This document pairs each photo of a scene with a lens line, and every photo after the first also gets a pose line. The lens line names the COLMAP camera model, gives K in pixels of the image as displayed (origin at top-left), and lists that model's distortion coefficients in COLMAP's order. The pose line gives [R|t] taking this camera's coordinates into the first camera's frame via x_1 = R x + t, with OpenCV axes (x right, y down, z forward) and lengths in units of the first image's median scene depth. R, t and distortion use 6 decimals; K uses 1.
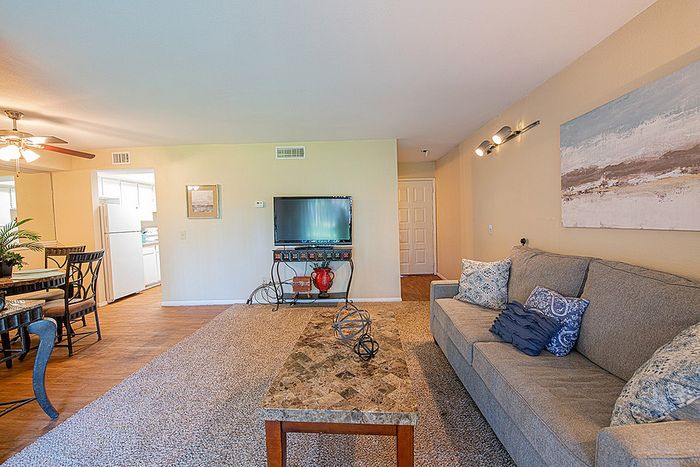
lens RADIAL K [[296.3, 0, 350.0], [0, 296.3, 233.5], [0, 0, 1]] dist [-0.002226, -0.000426]
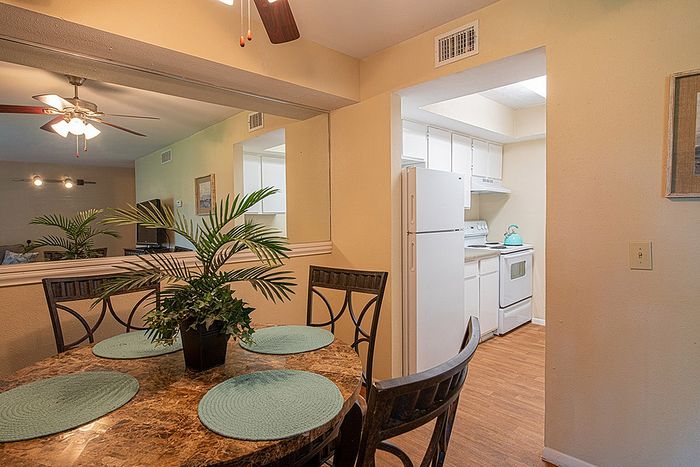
lens RADIAL K [[373.8, 0, 350.0], [0, 373.8, 233.5], [0, 0, 1]] dist [-0.000816, -0.000140]
pose [[0.731991, 0.045641, -0.679784, -0.511034], [-0.038689, 0.998928, 0.025408, -0.011157], [0.680215, 0.007702, 0.732972, 0.524374]]
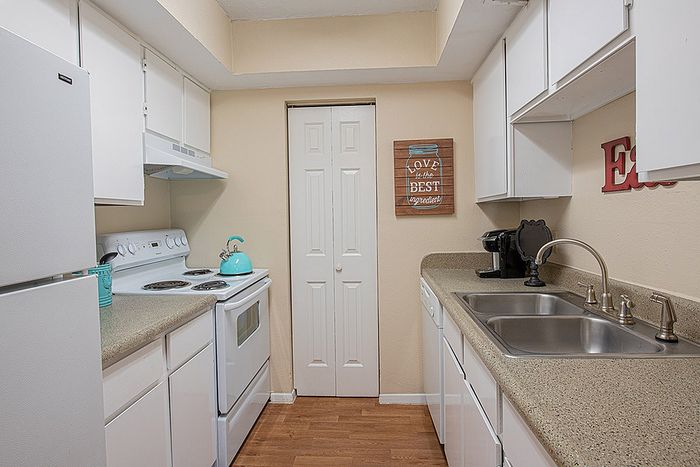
lens RADIAL K [[373.8, 0, 350.0], [0, 373.8, 233.5], [0, 0, 1]] dist [-0.000816, -0.000140]
pose [[0.999988, 0.004575, -0.001570, -0.687944], [-0.004596, 0.999899, -0.013414, -0.022482], [0.001509, 0.013421, 0.999909, 0.969976]]
